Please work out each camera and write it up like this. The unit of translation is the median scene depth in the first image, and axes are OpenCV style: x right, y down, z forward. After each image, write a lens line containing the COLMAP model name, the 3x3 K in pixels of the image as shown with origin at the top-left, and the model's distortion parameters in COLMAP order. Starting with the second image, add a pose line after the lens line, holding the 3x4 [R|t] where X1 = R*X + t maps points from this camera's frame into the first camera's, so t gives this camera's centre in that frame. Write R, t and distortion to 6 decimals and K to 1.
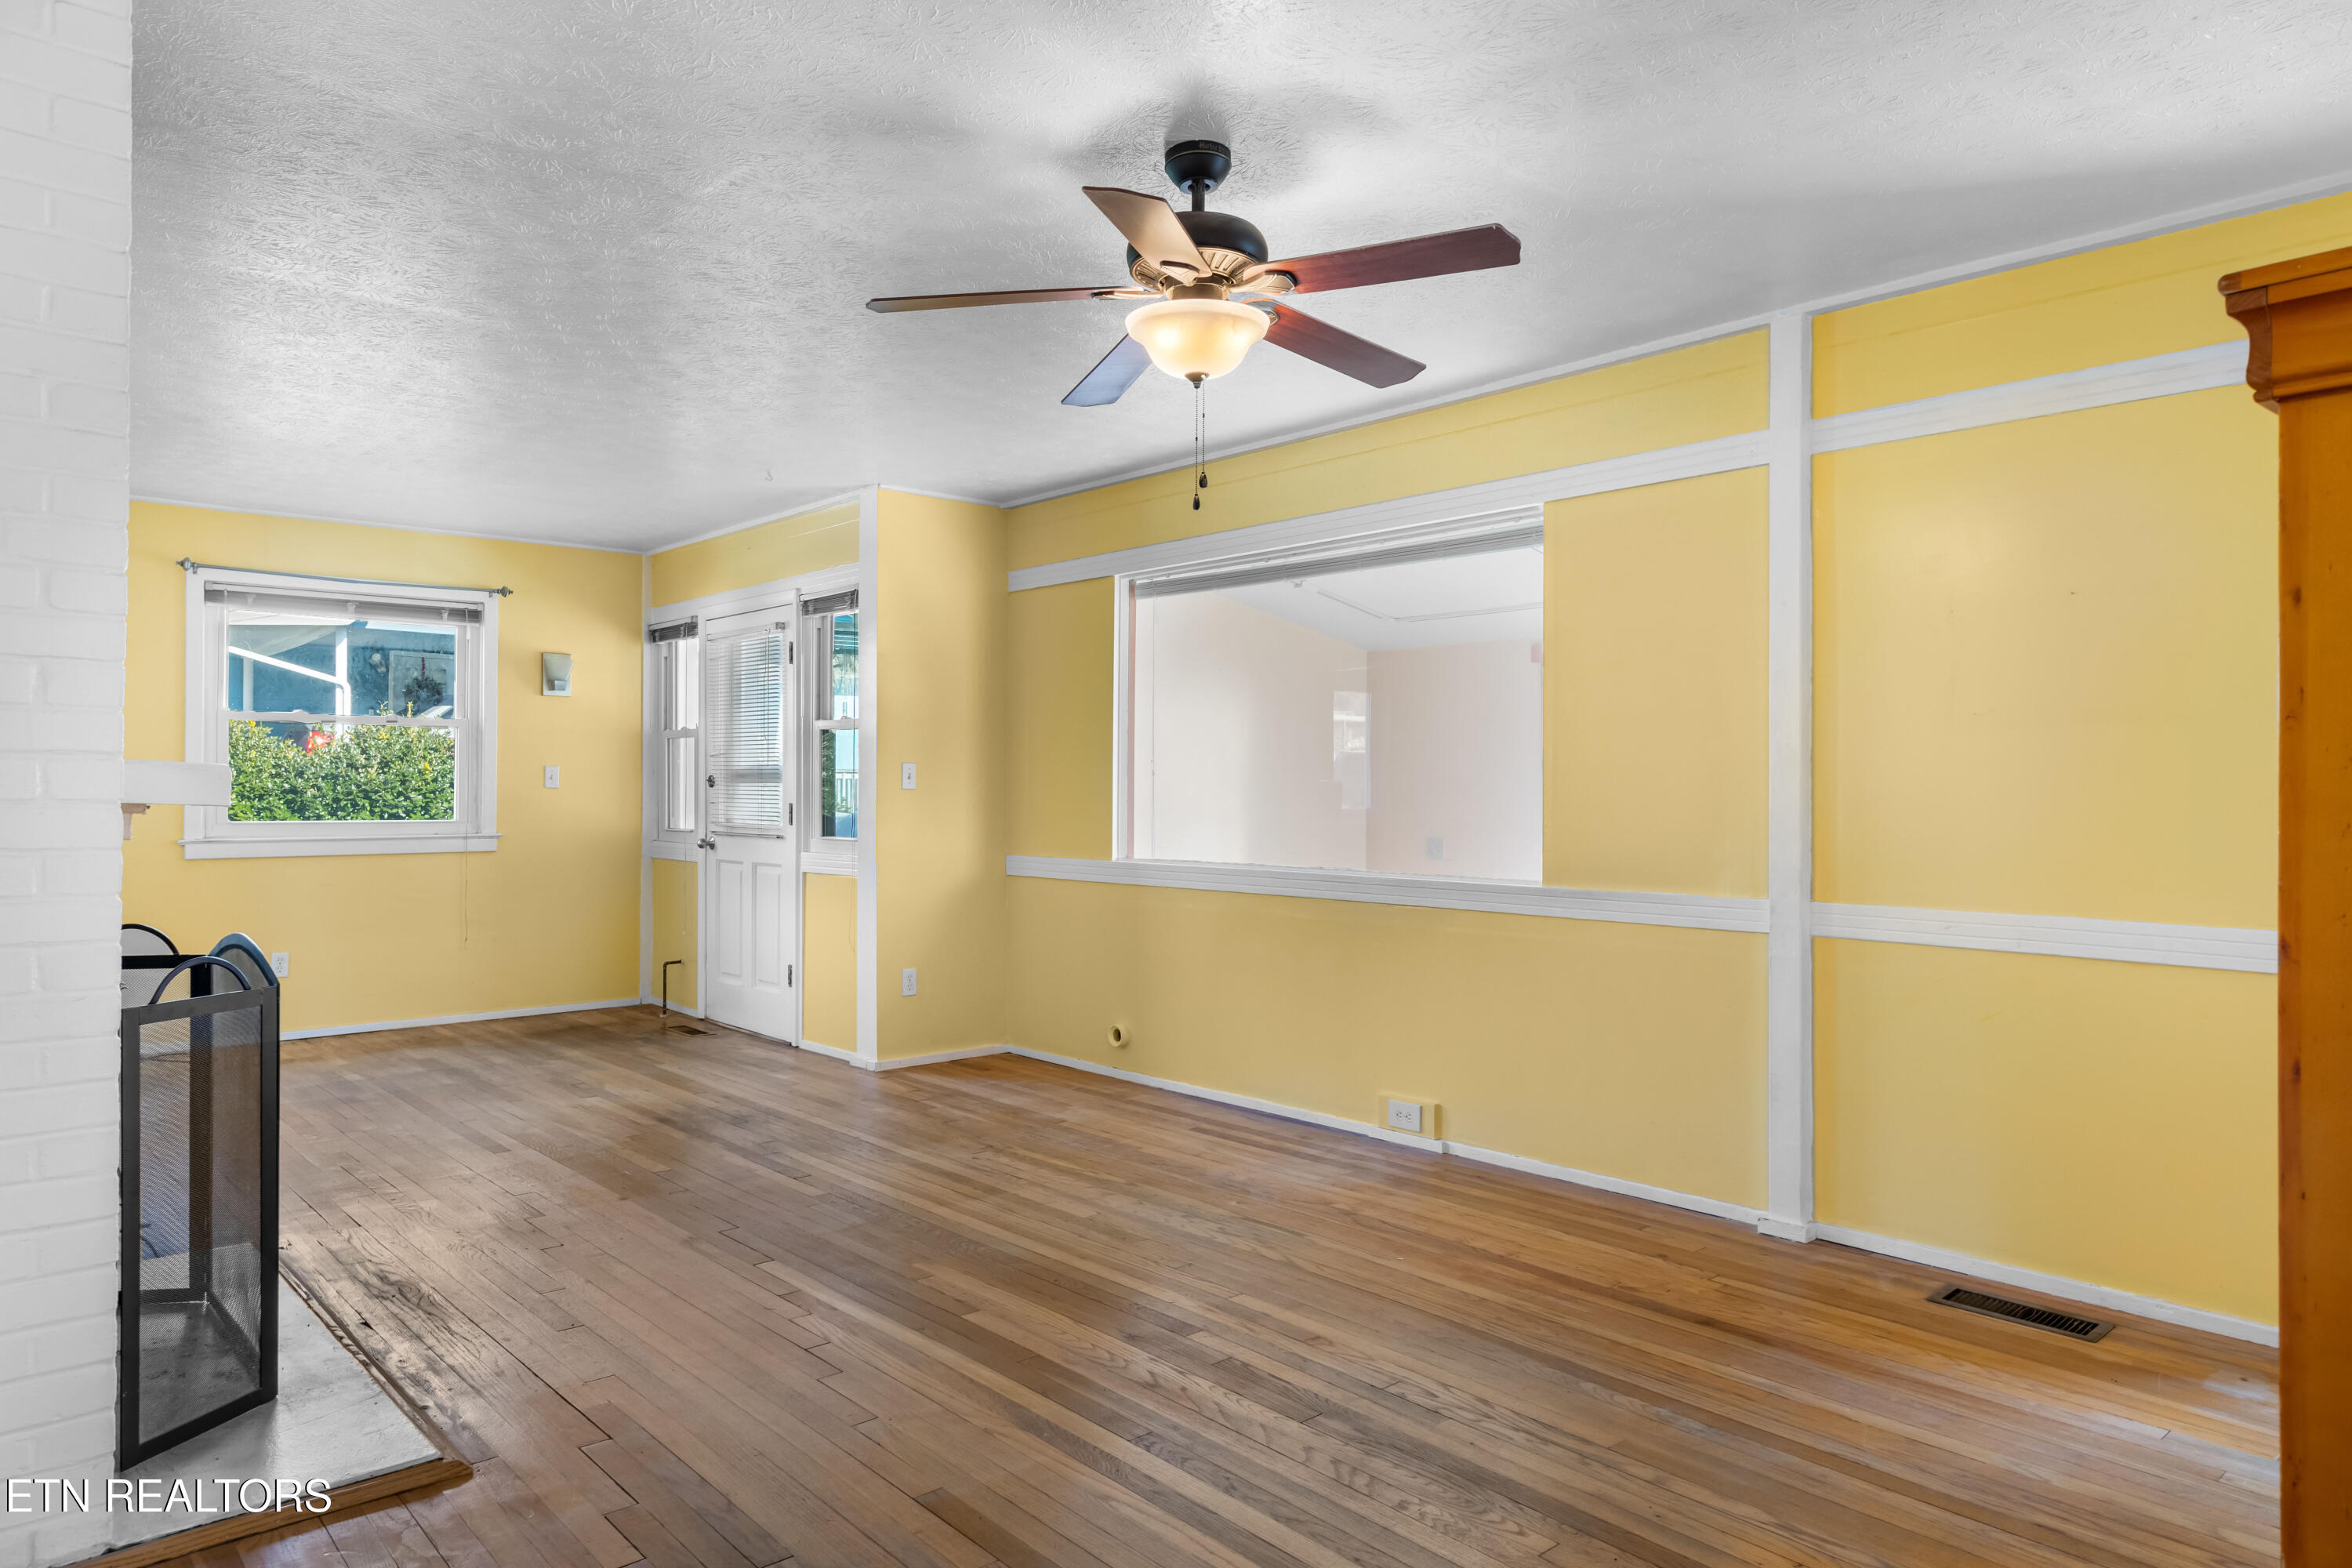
lens RADIAL K [[1483.8, 0, 1177.5], [0, 1483.8, 784.2], [0, 0, 1]] dist [-0.000879, -0.000332]
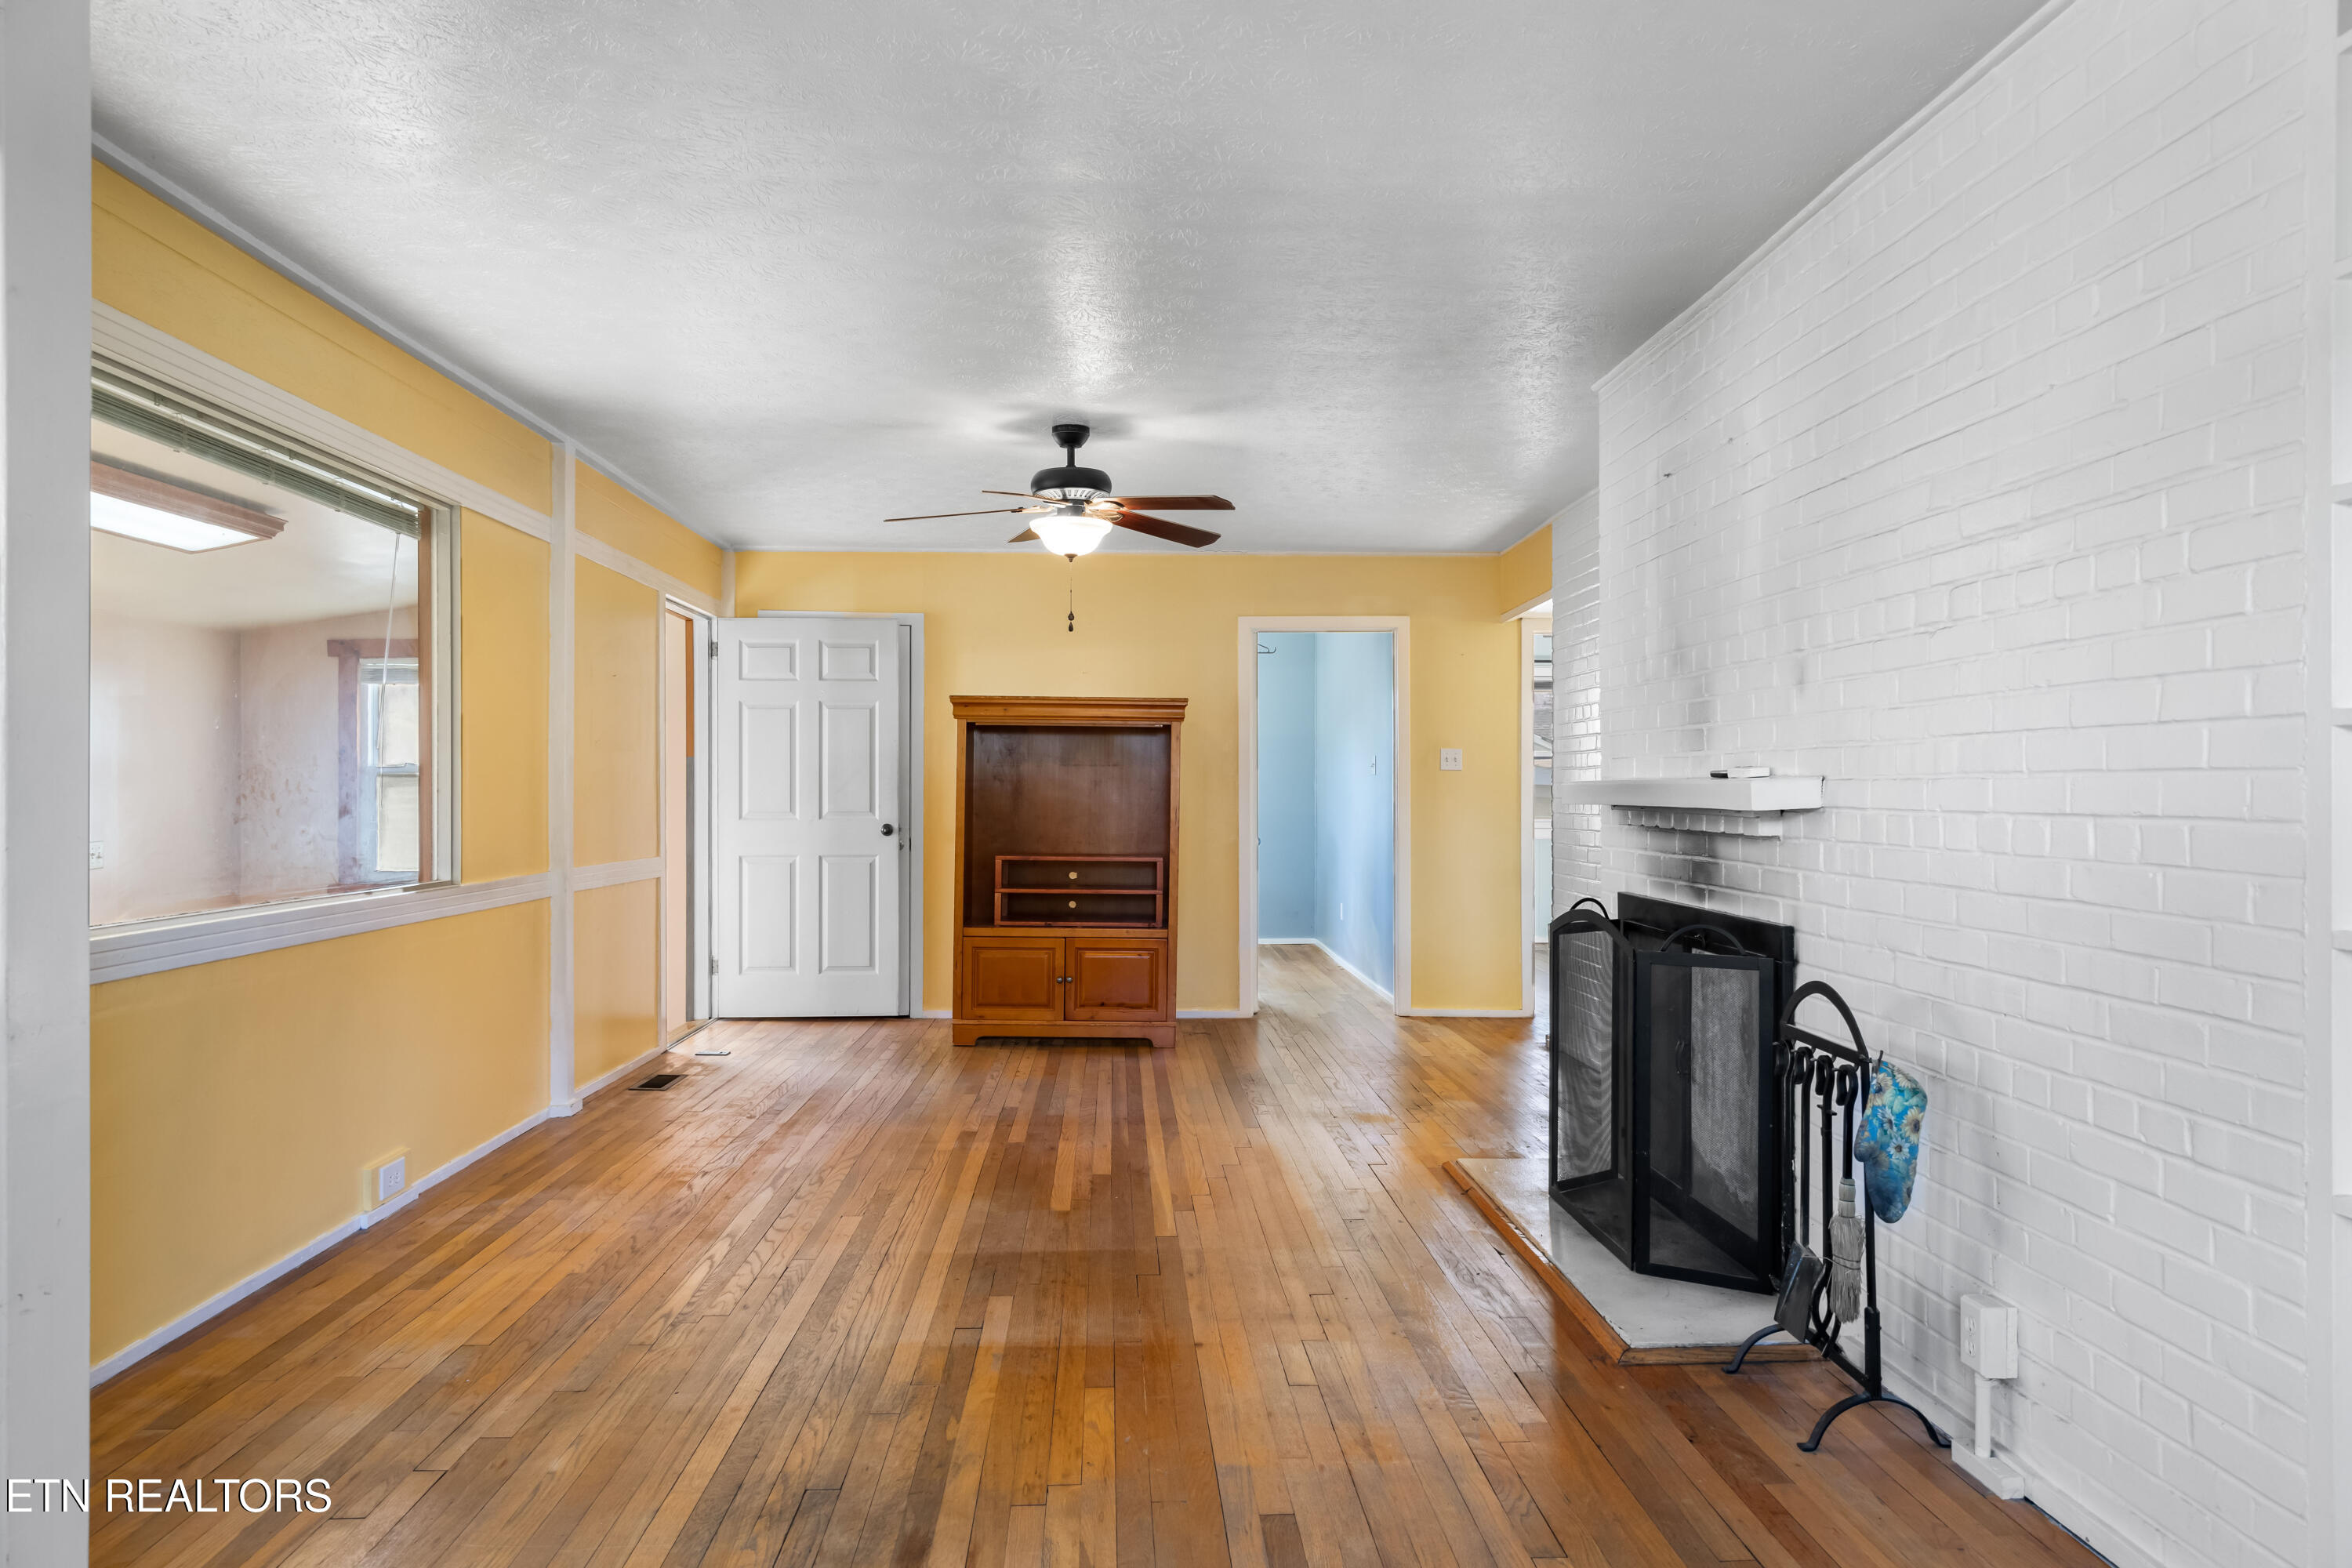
lens RADIAL K [[1543.2, 0, 1181.3], [0, 1543.2, 787.6], [0, 0, 1]] dist [0.001651, 0.003551]
pose [[-0.774546, -0.006915, 0.632480, -0.812303], [-0.010170, 0.999947, -0.001523, -0.000035], [-0.632436, -0.007612, -0.774575, 1.527071]]
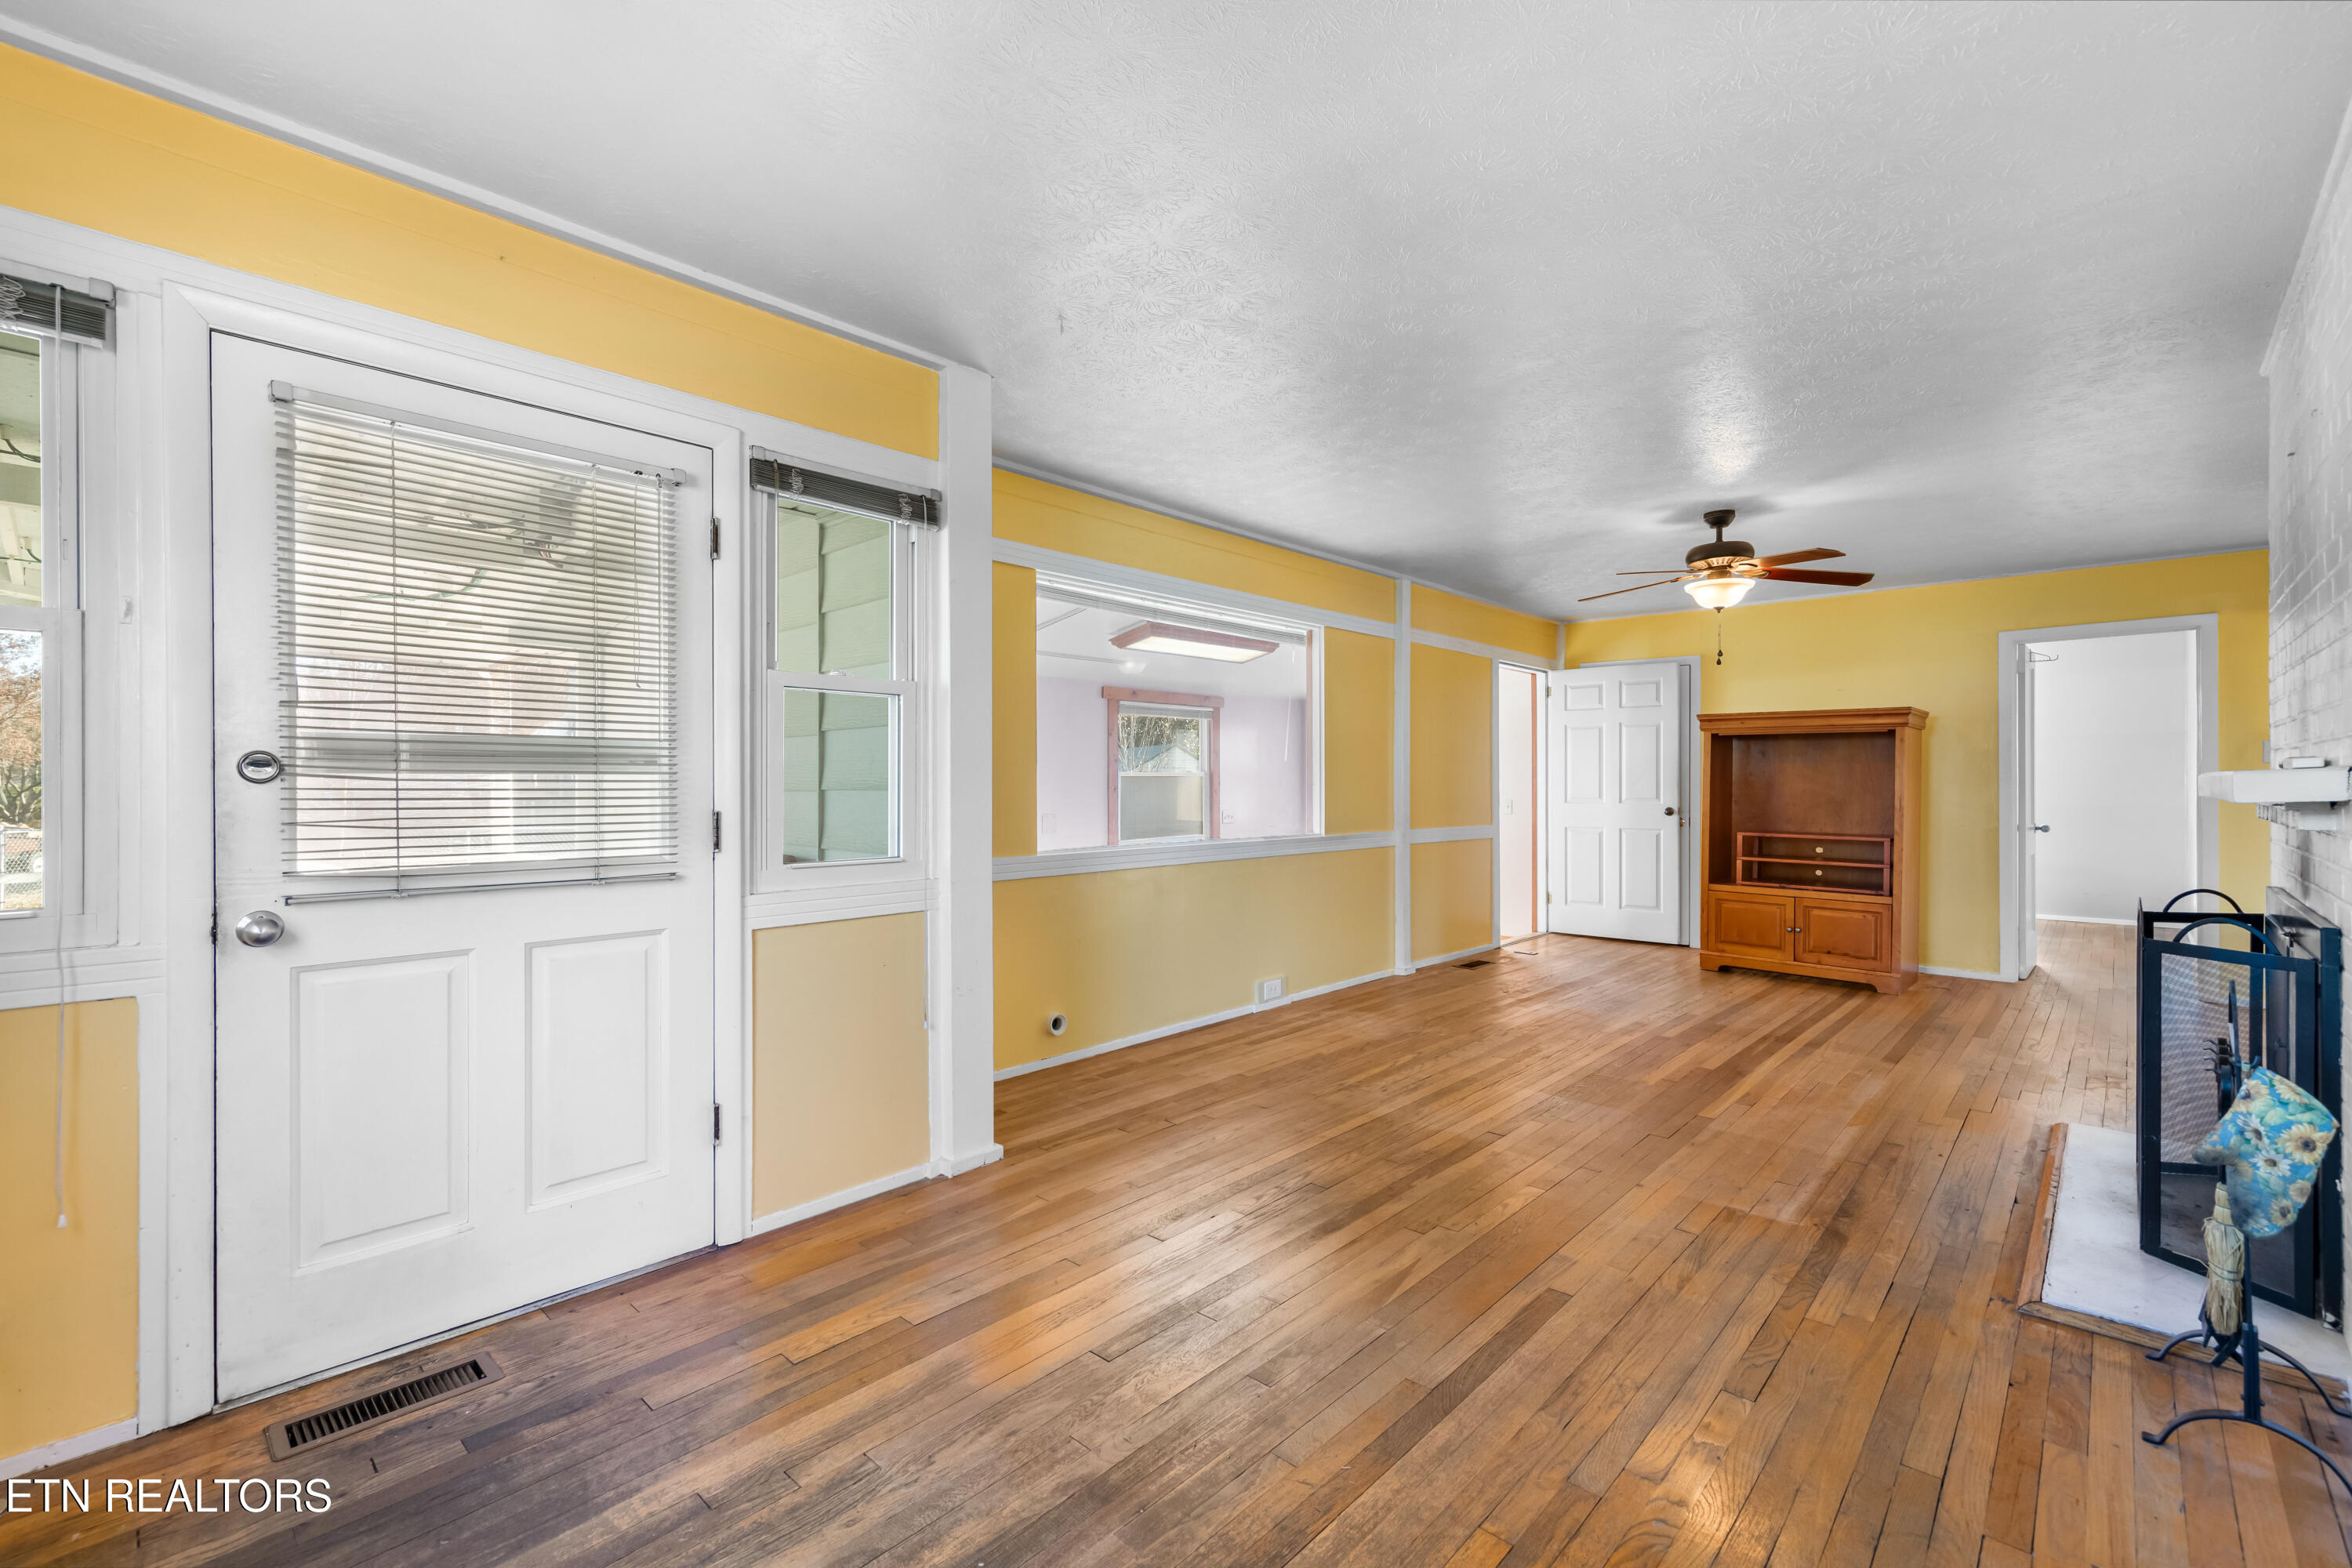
lens RADIAL K [[1008.1, 0, 1167.4], [0, 1008.1, 785.8], [0, 0, 1]] dist [0.005151, 0.000639]
pose [[-0.083879, -0.009750, 0.996428, -0.987502], [-0.006798, 0.999934, 0.009212, -0.001937], [-0.996453, -0.006001, -0.083940, 1.315303]]
